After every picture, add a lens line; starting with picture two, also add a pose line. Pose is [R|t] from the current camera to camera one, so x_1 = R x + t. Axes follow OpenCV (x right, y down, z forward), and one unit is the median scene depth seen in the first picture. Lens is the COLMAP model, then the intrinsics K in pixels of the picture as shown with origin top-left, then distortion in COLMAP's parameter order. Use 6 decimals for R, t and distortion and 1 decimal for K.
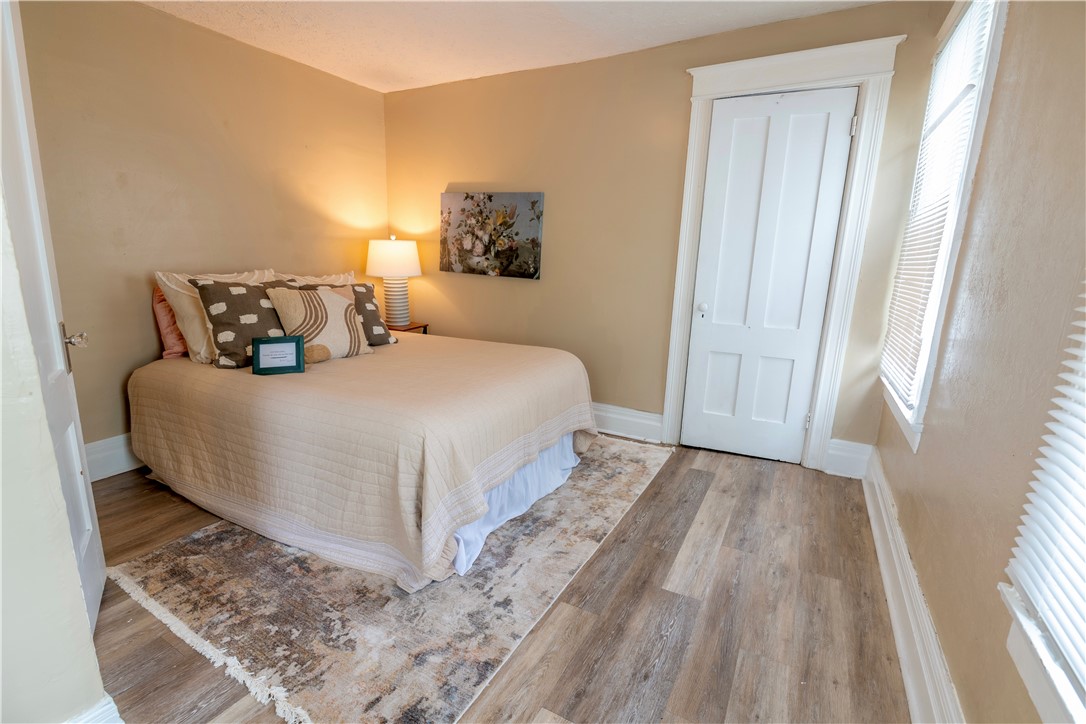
lens RADIAL K [[474.4, 0, 547.8], [0, 474.4, 362.1], [0, 0, 1]] dist [-0.003016, -0.001153]
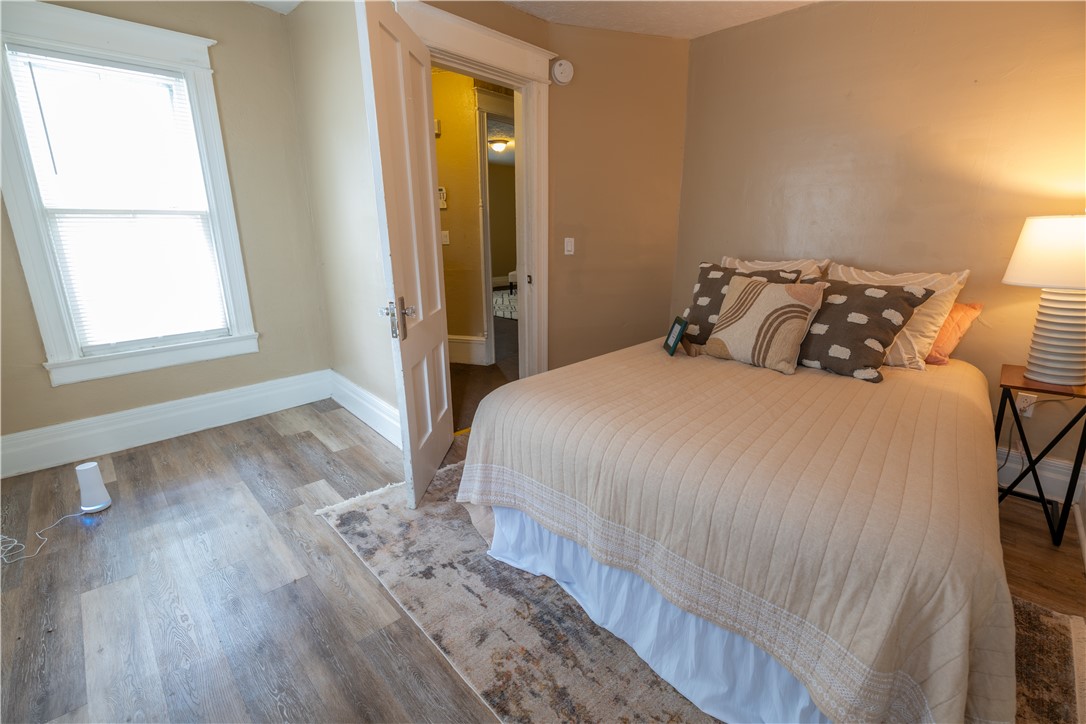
lens RADIAL K [[474.4, 0, 547.4], [0, 474.4, 358.4], [0, 0, 1]] dist [-0.003016, -0.001153]
pose [[-0.280397, 0.213842, -0.935761, 0.681823], [-0.225801, 0.932818, 0.280830, -0.265458], [0.932948, 0.290040, -0.213274, 1.298378]]
